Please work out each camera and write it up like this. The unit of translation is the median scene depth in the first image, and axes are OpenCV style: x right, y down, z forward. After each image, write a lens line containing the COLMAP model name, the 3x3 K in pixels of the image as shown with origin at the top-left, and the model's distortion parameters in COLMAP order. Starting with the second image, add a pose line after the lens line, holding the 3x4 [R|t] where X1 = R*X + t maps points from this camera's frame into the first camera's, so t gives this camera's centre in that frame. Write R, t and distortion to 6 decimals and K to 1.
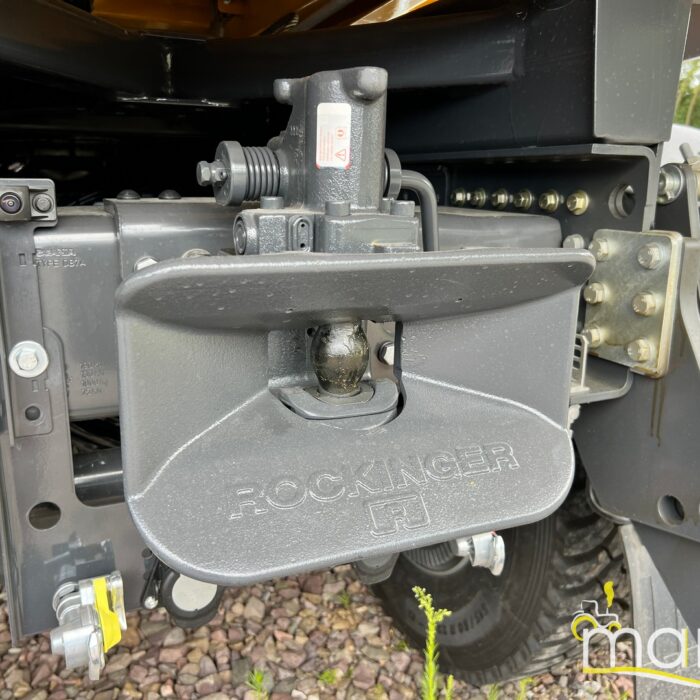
lens RADIAL K [[710.5, 0, 358.0], [0, 710.5, 356.8], [0, 0, 1]] dist [0.094353, -0.188680]
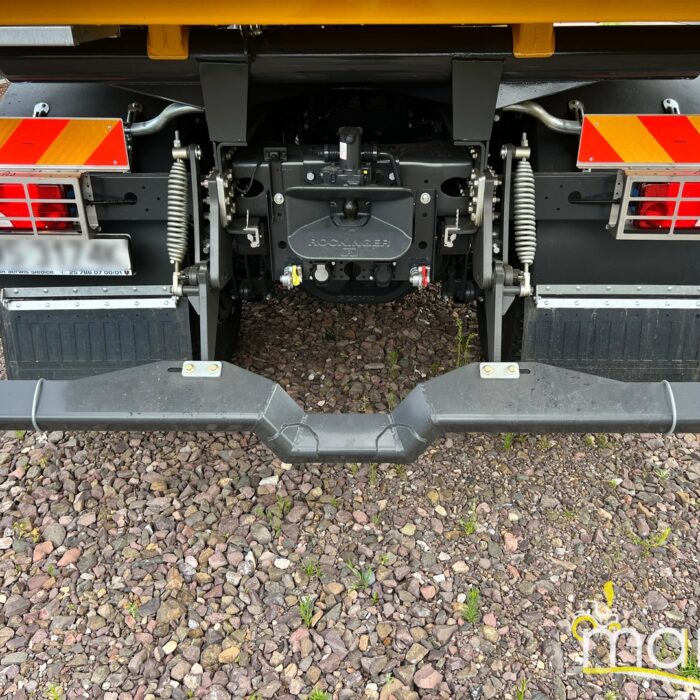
lens RADIAL K [[710.5, 0, 358.0], [0, 710.5, 356.8], [0, 0, 1]] dist [0.094353, -0.188680]
pose [[0.894452, 0.195778, -0.402029, 1.436155], [-0.086523, 0.957845, 0.273946, -0.246569], [0.438714, -0.210247, 0.873685, -2.039687]]
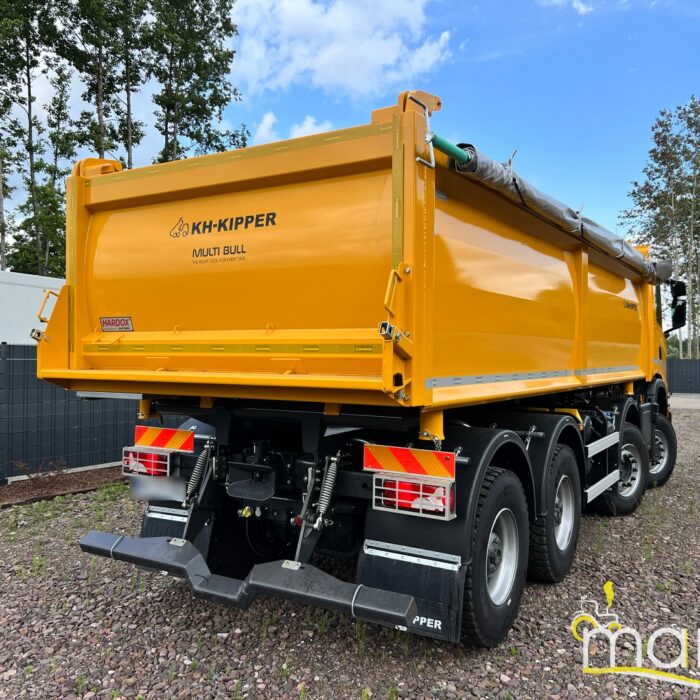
lens RADIAL K [[695.1, 0, 349.8], [0, 695.1, 355.4], [0, 0, 1]] dist [0.176936, -0.419813]
pose [[0.539974, -0.010684, -0.841614, 6.078686], [-0.198719, 0.970033, -0.139811, -0.362802], [0.817887, 0.242738, 0.521669, -2.152849]]
